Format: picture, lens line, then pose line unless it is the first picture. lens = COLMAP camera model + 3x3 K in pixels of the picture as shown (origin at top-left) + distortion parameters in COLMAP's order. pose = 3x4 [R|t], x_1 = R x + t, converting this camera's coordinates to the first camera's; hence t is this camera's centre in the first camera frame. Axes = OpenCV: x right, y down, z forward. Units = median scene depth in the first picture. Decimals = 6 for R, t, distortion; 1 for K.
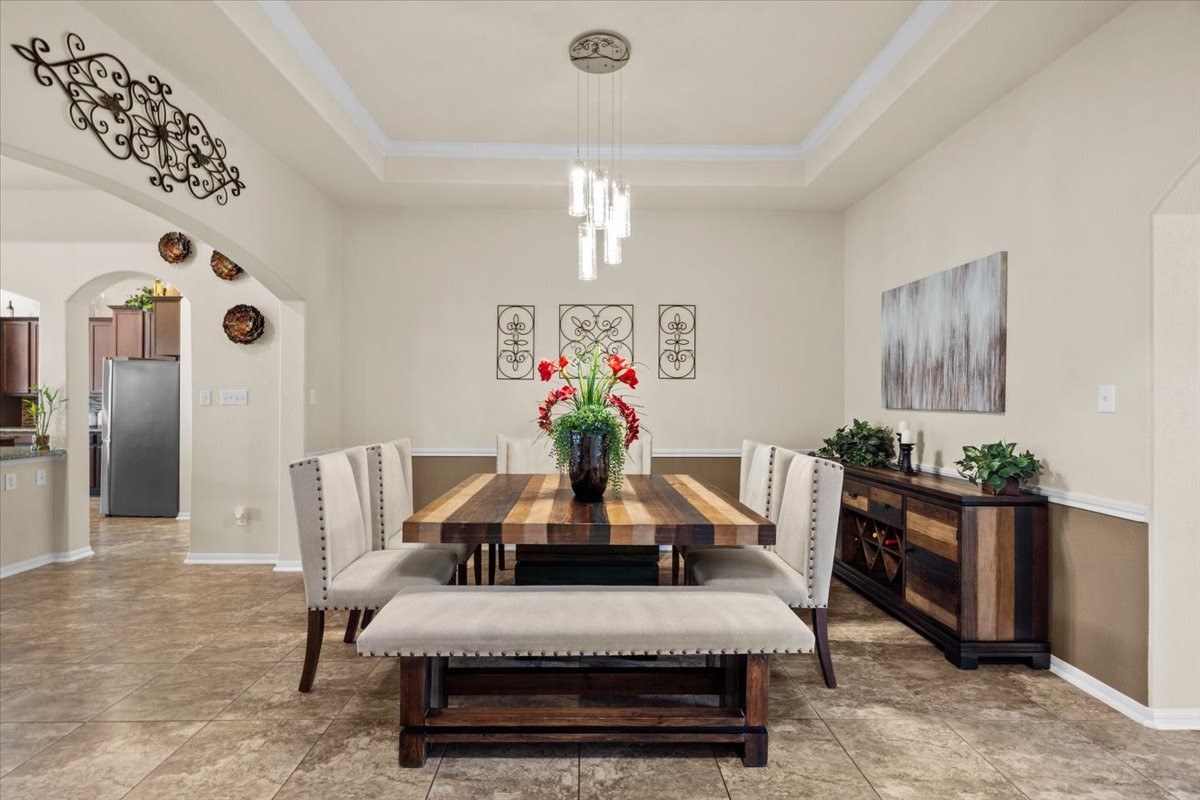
lens RADIAL K [[542.6, 0, 591.3], [0, 542.6, 400.9], [0, 0, 1]] dist [-0.009710, -0.000113]
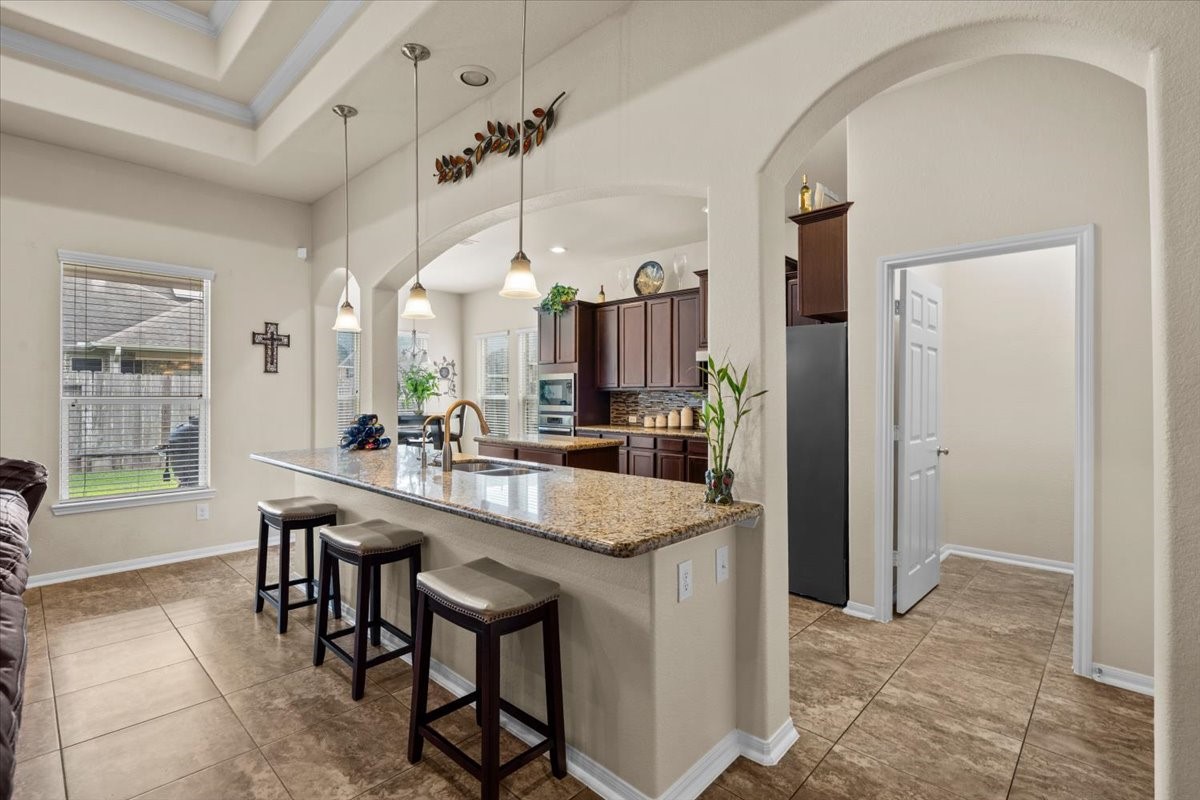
lens RADIAL K [[552.8, 0, 600.0], [0, 552.8, 400.0], [0, 0, 1]] dist [-0.005097, 0.000265]
pose [[0.712507, 0.002016, -0.701662, -0.677819], [0.003179, 0.999976, 0.006101, 0.001312], [0.701657, -0.006578, 0.712484, 0.524447]]
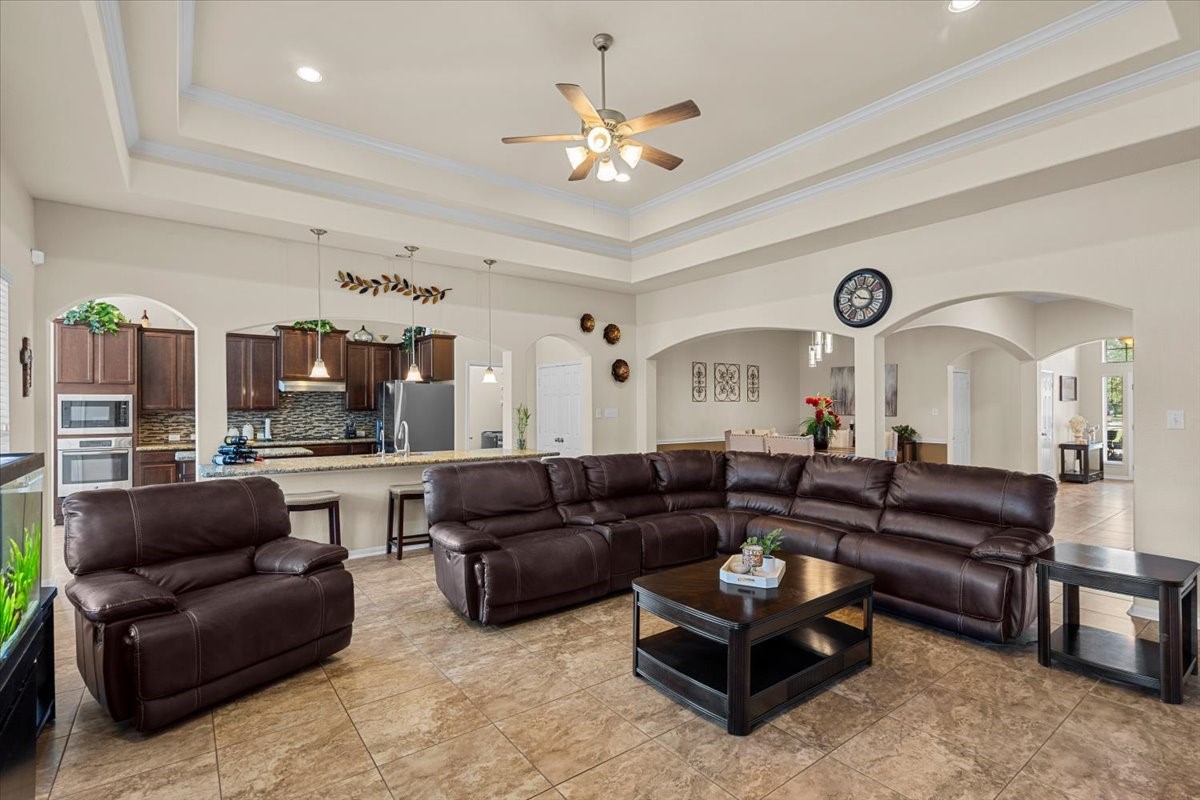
lens RADIAL K [[554.3, 0, 585.6], [0, 554.3, 402.6], [0, 0, 1]] dist [-0.010659, 0.009999]
pose [[0.813309, 0.000482, 0.581832, -1.586803], [0.002602, 0.999987, -0.004465, -0.028923], [-0.581827, 0.005146, 0.813296, -0.340891]]
